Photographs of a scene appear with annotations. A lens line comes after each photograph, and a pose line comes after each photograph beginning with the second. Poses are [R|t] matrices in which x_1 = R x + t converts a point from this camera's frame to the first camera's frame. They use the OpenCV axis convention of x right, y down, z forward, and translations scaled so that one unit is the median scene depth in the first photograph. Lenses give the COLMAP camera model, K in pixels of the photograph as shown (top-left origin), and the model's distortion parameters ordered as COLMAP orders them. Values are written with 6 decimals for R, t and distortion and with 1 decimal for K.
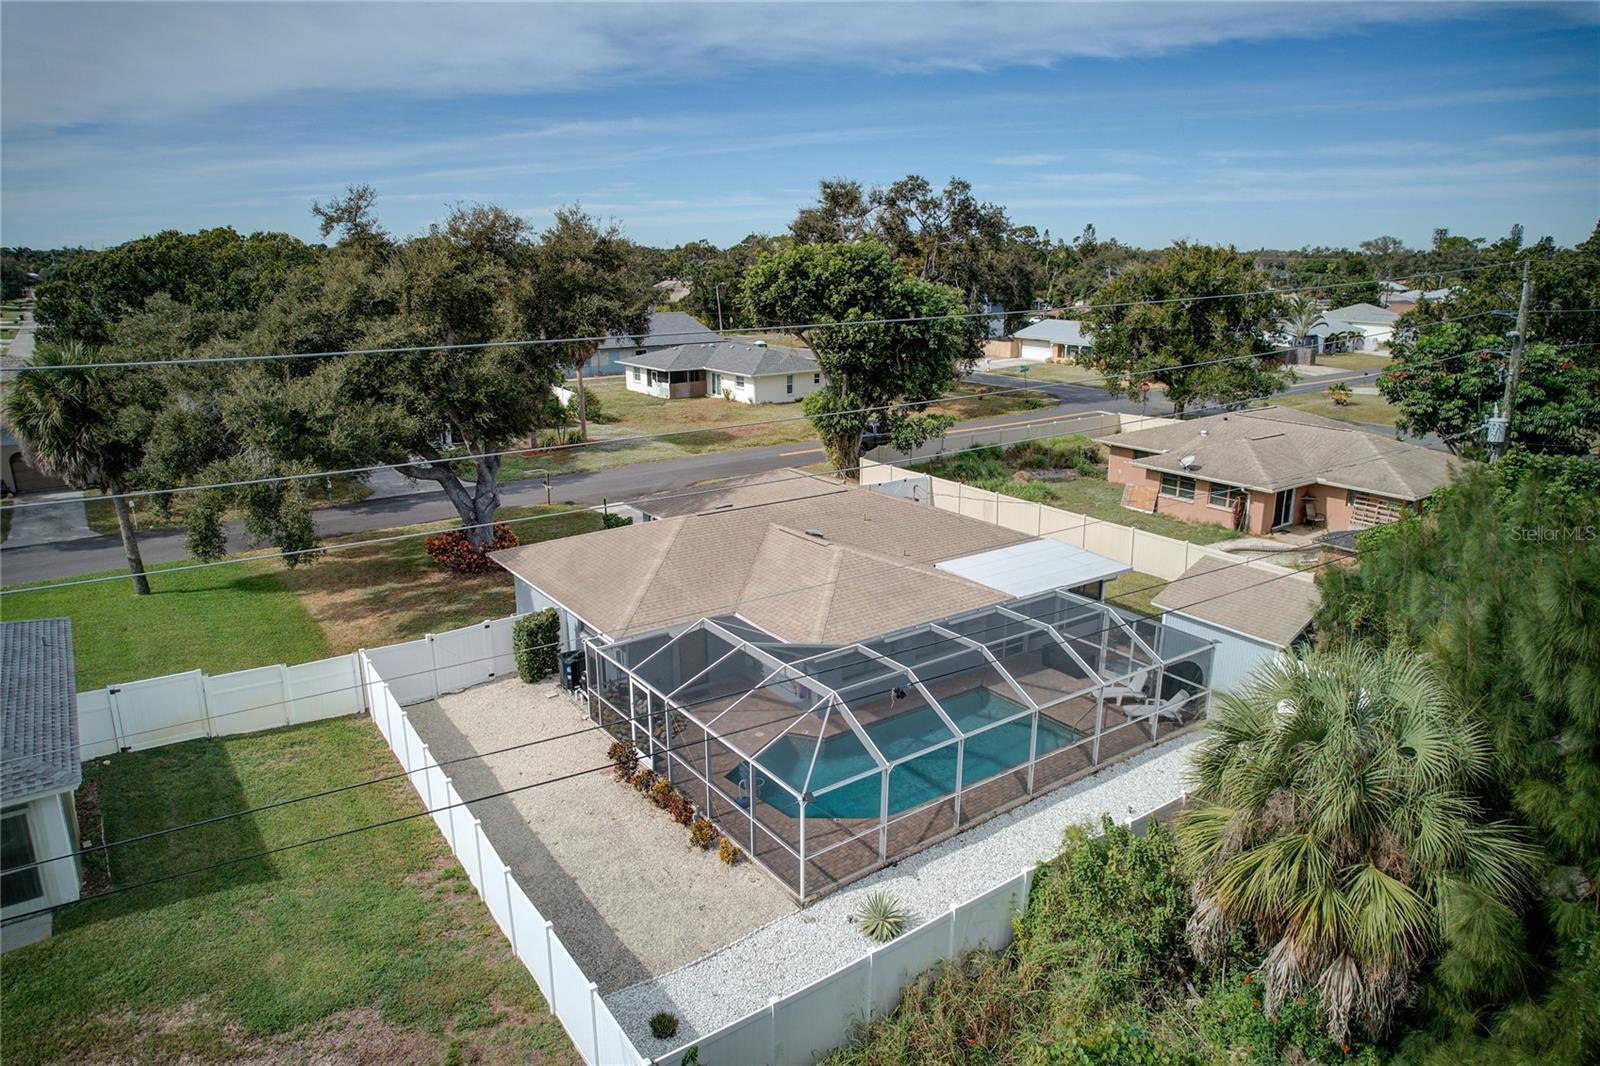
lens RADIAL K [[1022.2, 0, 800.0], [0, 1022.2, 533.0], [0, 0, 1]] dist [-0.028567, 0.000605]
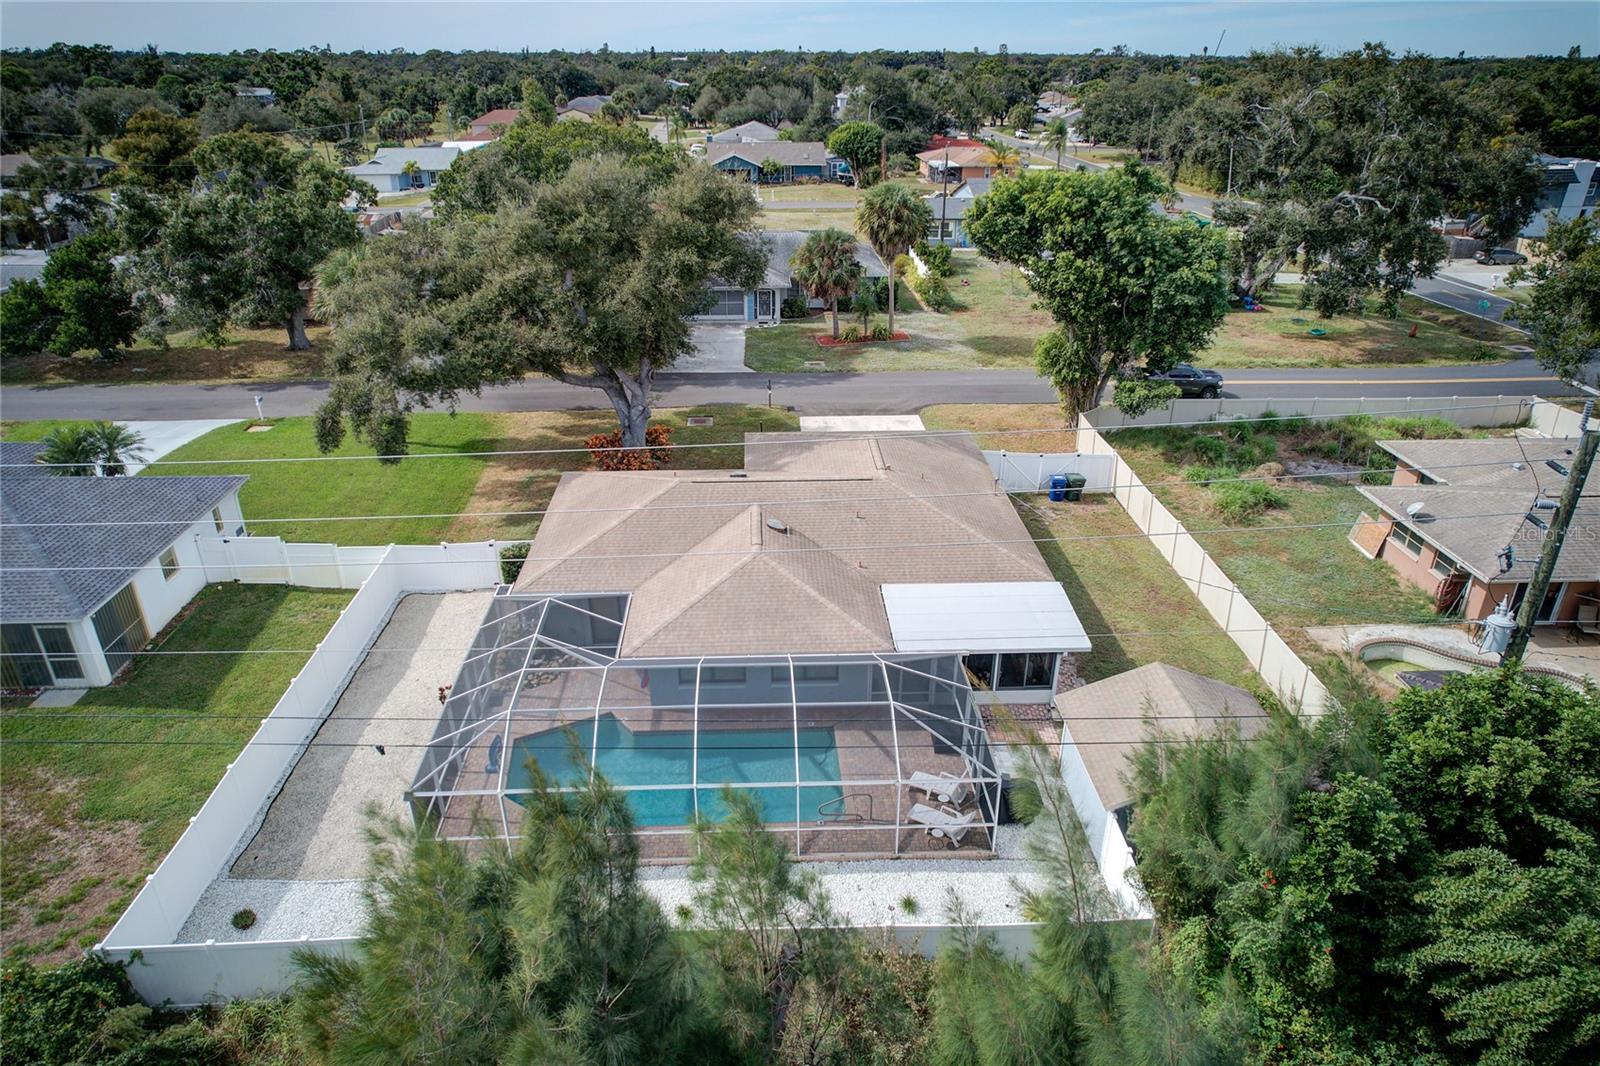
lens RADIAL K [[1022.2, 0, 800.0], [0, 1022.2, 533.0], [0, 0, 1]] dist [-0.028567, 0.000605]
pose [[0.840625, 0.234600, -0.488172, 0.352383], [-0.147945, 0.966505, 0.209713, -0.138097], [0.521019, -0.104068, 0.847177, 0.107105]]
